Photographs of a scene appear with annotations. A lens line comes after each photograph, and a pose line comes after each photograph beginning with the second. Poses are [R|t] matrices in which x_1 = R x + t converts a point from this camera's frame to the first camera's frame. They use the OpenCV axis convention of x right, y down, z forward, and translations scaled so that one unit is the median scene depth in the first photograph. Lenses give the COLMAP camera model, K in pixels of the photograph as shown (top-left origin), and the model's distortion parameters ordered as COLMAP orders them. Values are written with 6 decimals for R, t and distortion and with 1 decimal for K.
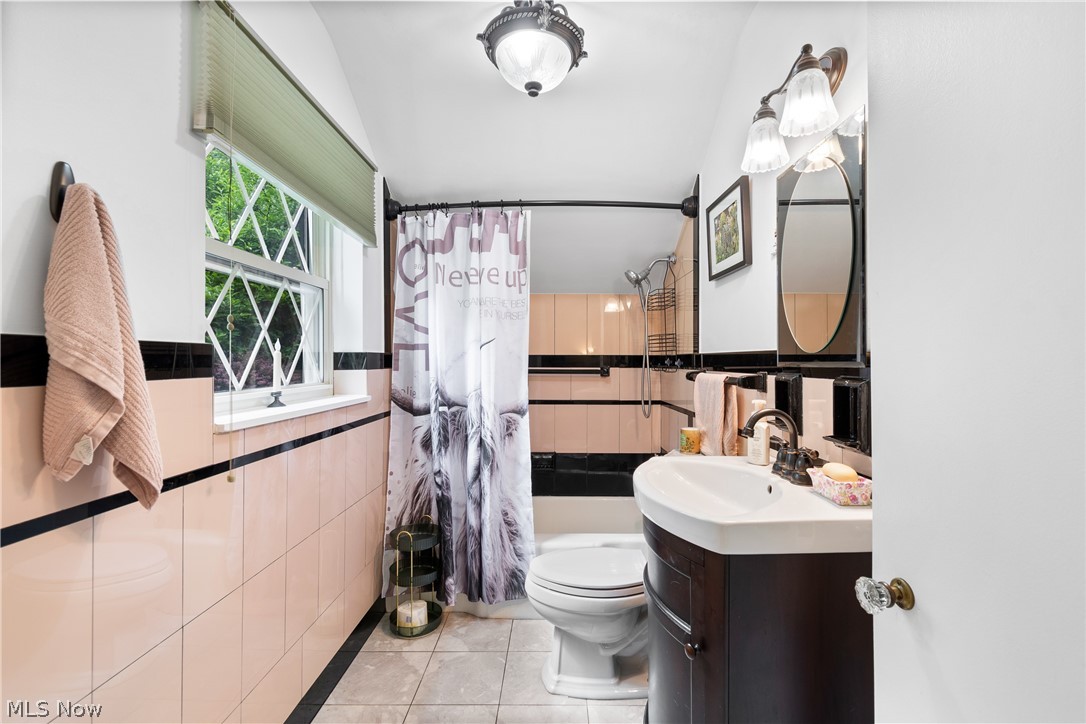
lens RADIAL K [[485.4, 0, 545.3], [0, 485.4, 362.3], [0, 0, 1]] dist [0.000567, 0.000415]
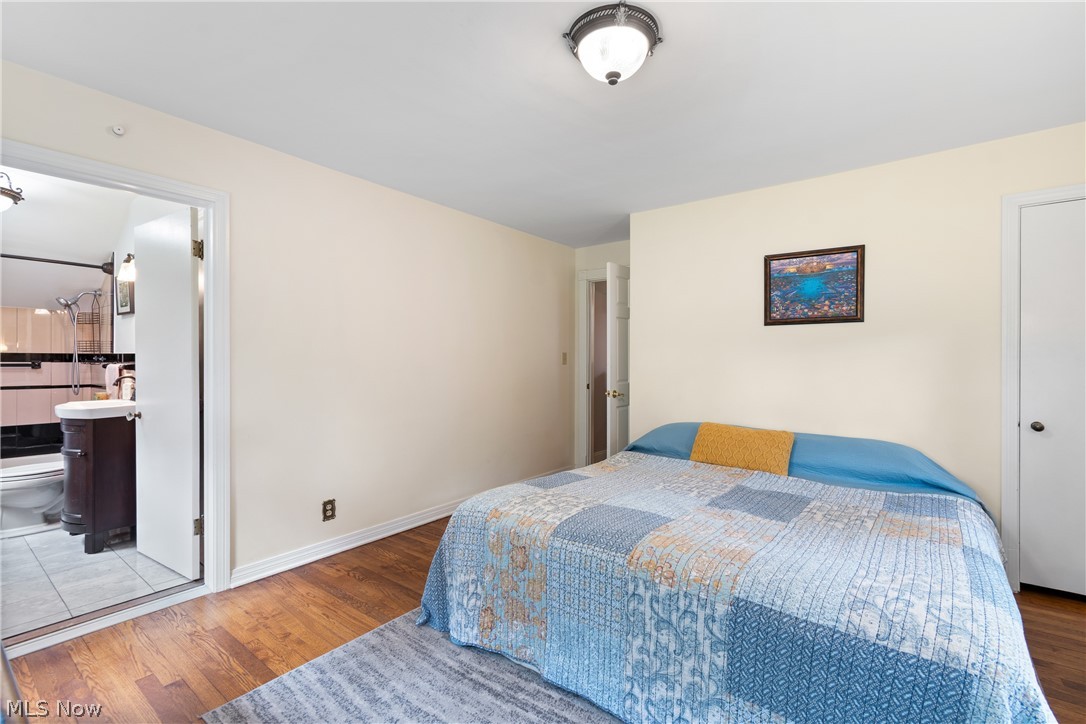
lens RADIAL K [[485.4, 0, 544.6], [0, 485.4, 361.9], [0, 0, 1]] dist [0.000567, 0.000415]
pose [[0.591582, -0.000072, 0.806245, -0.152960], [-0.003407, 0.999991, 0.002589, 0.001660], [-0.806238, -0.004279, 0.591576, -1.108020]]
